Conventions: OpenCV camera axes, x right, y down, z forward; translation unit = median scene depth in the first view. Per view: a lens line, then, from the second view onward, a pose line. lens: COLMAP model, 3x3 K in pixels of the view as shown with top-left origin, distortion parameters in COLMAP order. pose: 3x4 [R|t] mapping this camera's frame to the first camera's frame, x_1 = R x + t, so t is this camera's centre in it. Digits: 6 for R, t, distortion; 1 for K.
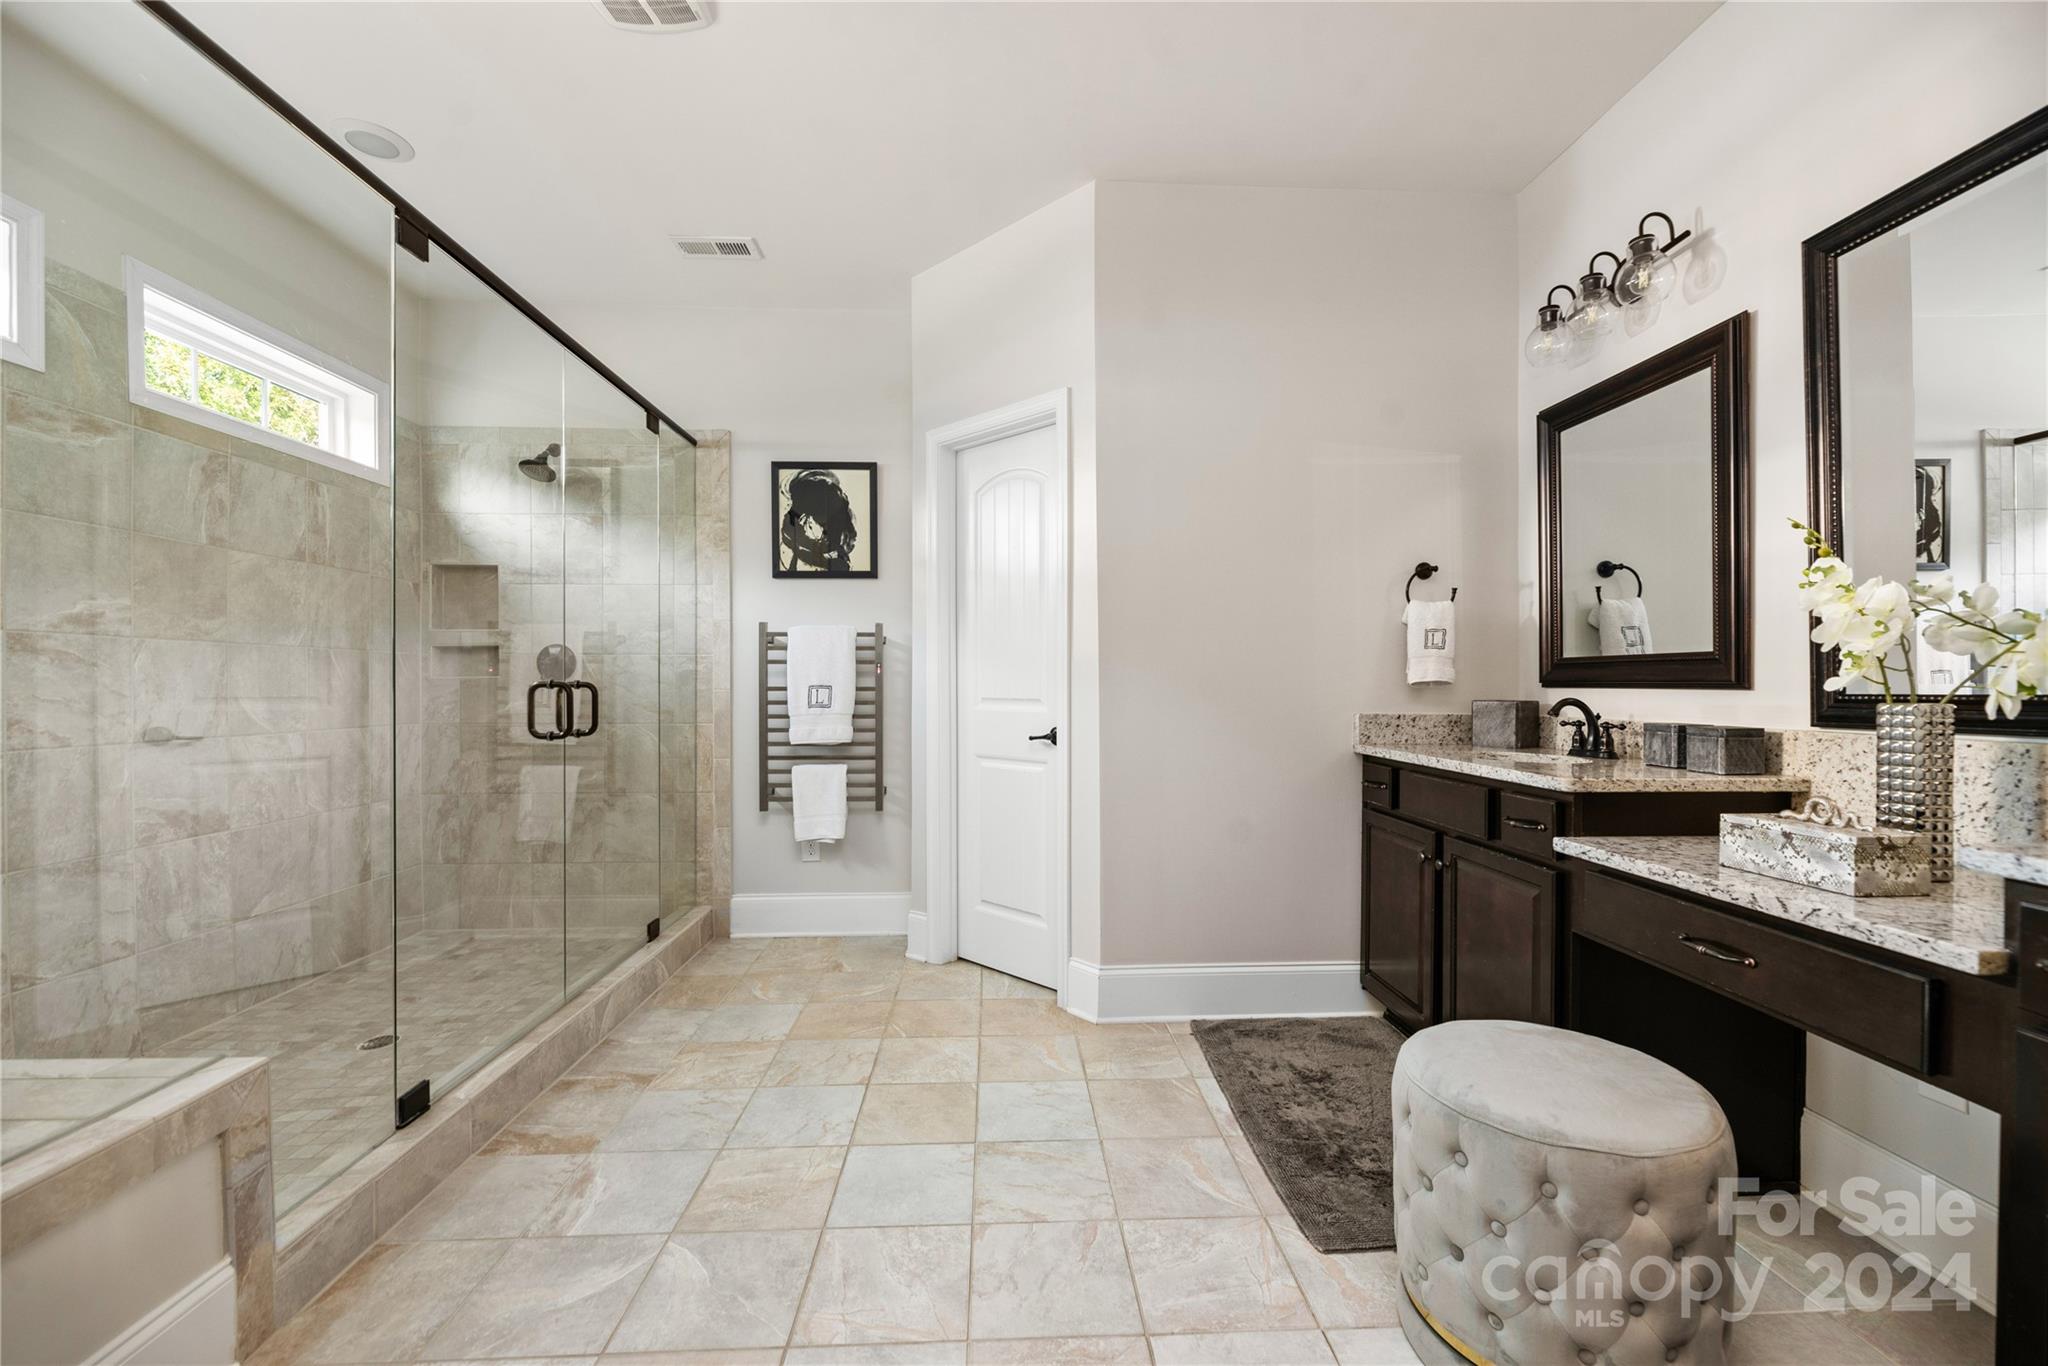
lens RADIAL K [[818.4, 0, 1039.9], [0, 818.4, 683.2], [0, 0, 1]] dist [-0.000775, -0.000177]
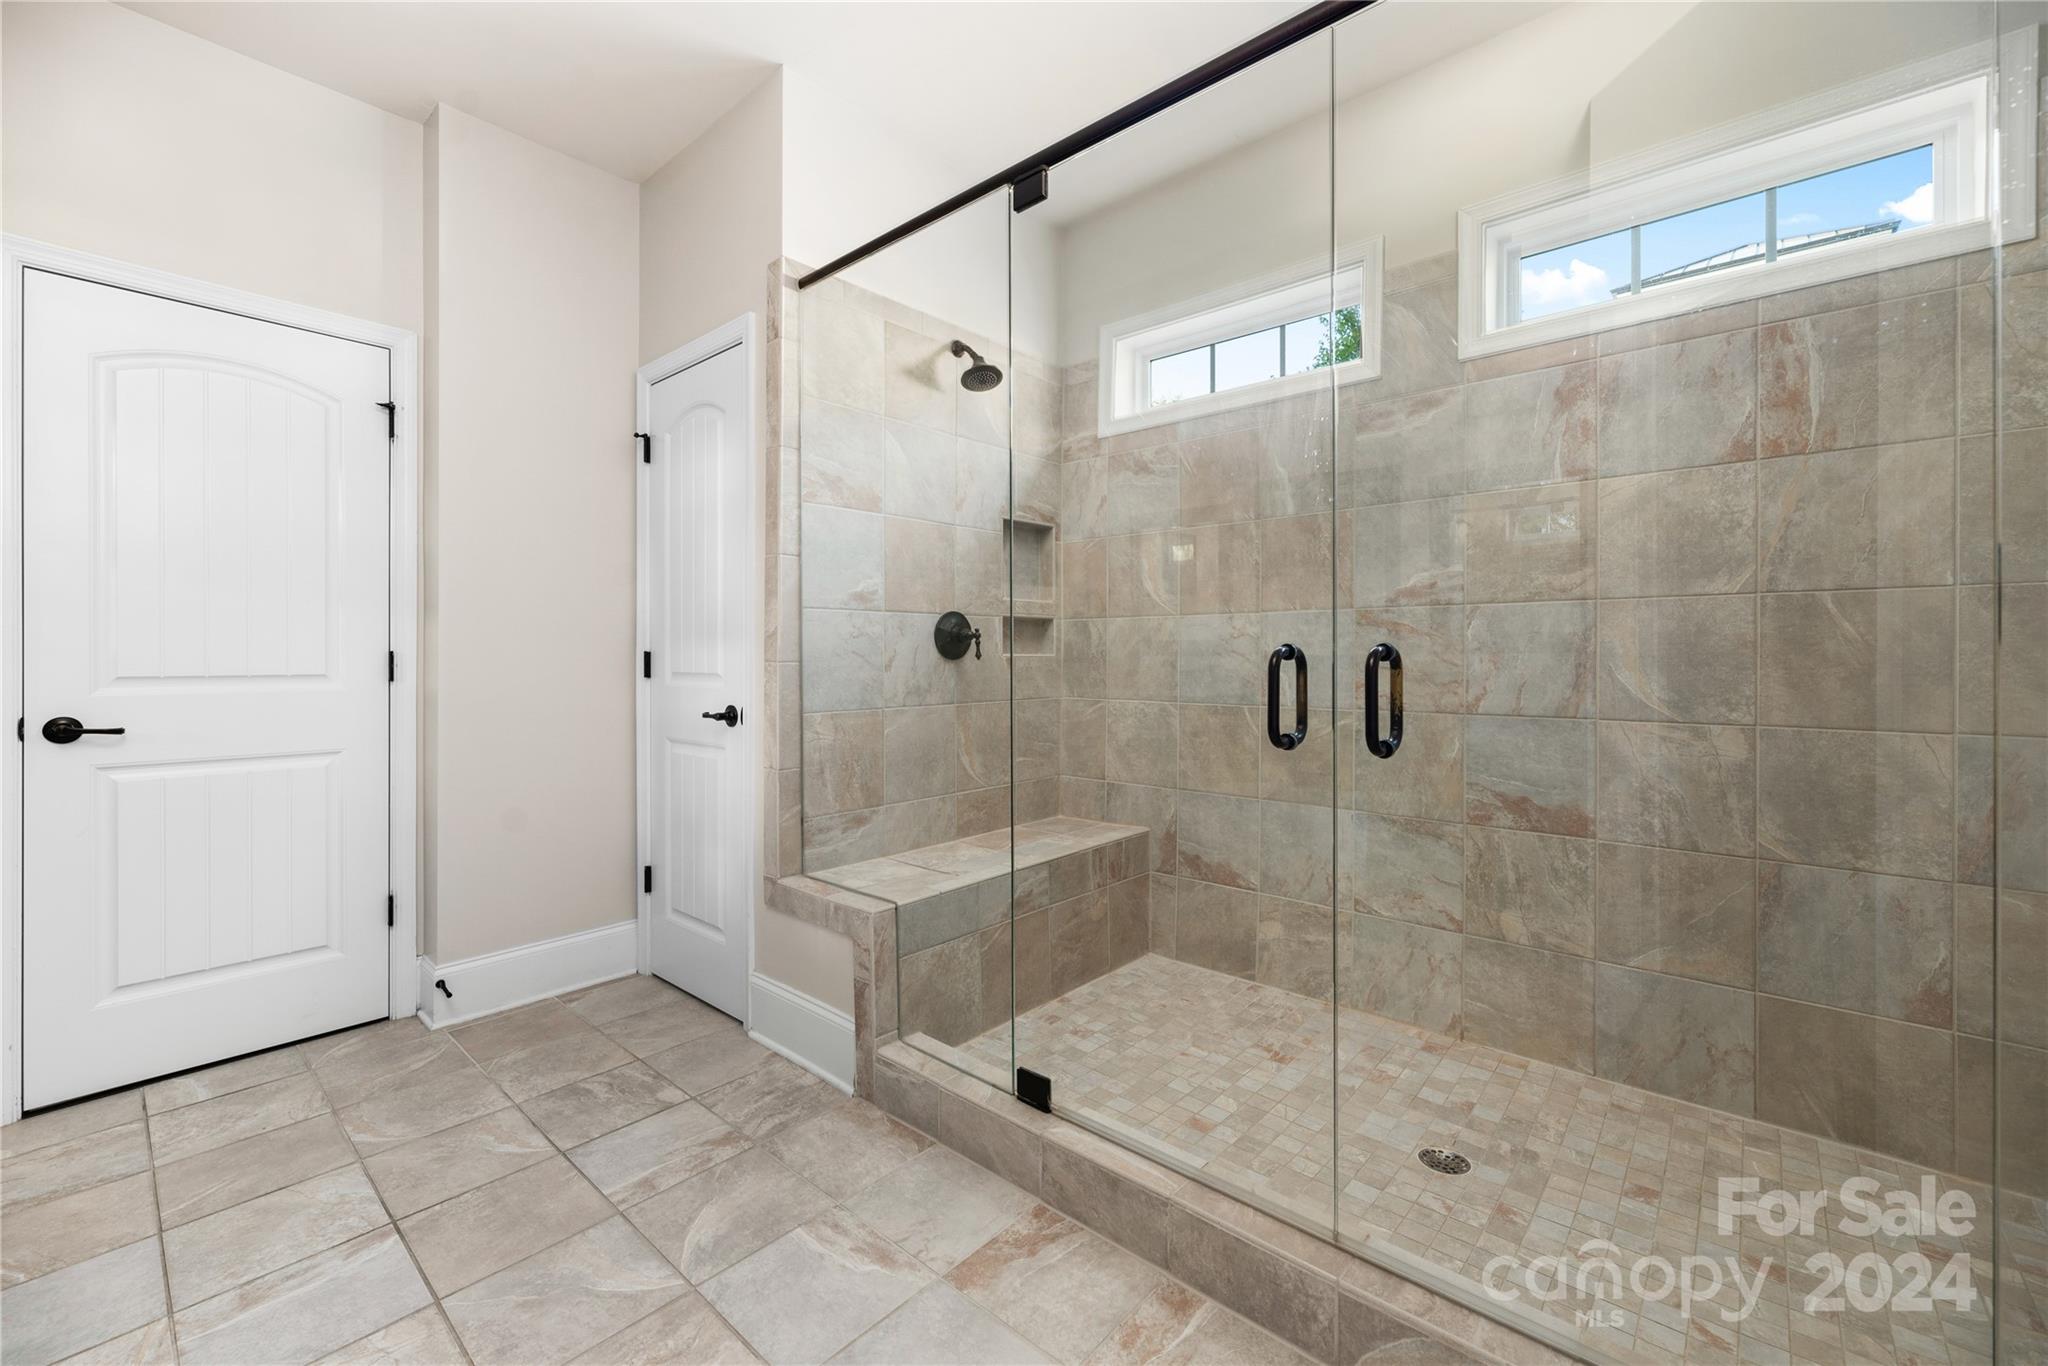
lens RADIAL K [[818.4, 0, 1018.8], [0, 818.4, 656.8], [0, 0, 1]] dist [-0.000775, -0.000177]
pose [[-0.701855, 0.004080, -0.712308, -0.050783], [0.003651, 0.999991, 0.002131, 0.002009], [0.712311, -0.001105, -0.701864, 1.225646]]
